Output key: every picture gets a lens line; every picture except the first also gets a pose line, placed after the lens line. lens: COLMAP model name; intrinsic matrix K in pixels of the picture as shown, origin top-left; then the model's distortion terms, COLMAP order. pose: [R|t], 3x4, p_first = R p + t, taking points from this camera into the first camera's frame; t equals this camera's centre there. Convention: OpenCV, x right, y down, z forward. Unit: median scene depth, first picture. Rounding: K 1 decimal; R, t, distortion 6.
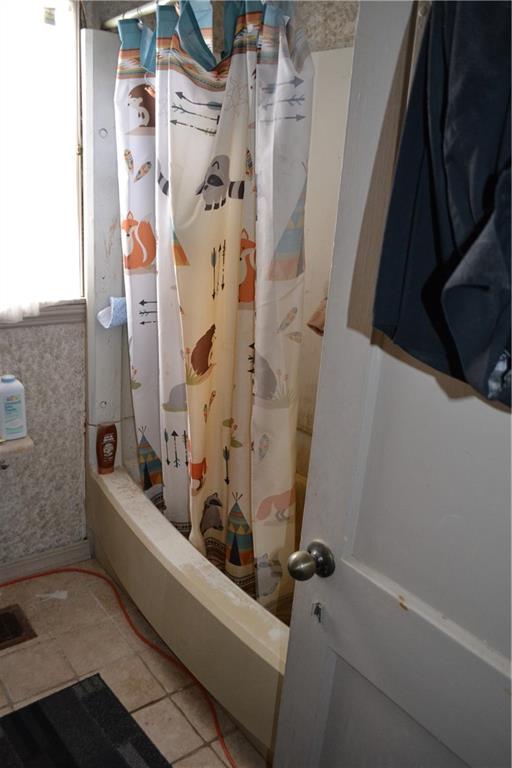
lens RADIAL K [[606.7, 0, 238.2], [0, 606.7, 396.1], [0, 0, 1]] dist [-0.080075, 0.010198]
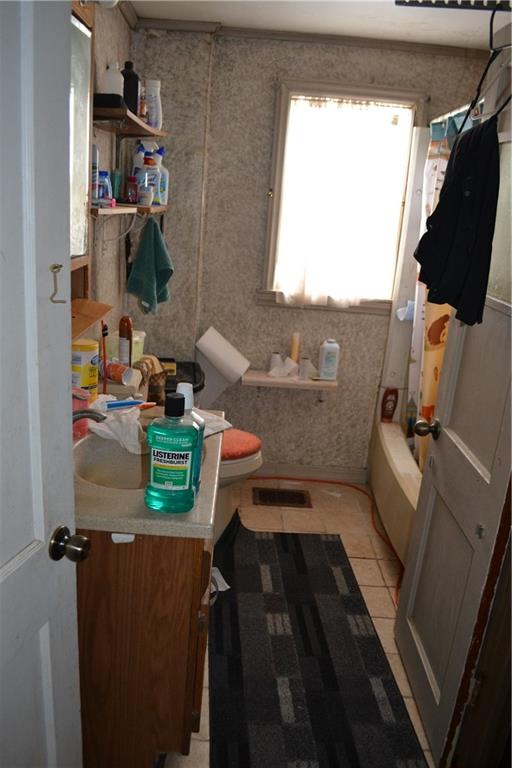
lens RADIAL K [[606.7, 0, 255.0], [0, 606.7, 383.8], [0, 0, 1]] dist [-0.080075, 0.010198]
pose [[0.812371, 0.164373, -0.559495, 0.342027], [-0.212853, 0.976835, -0.022073, 0.147387], [0.542906, 0.137022, 0.828540, -0.396872]]
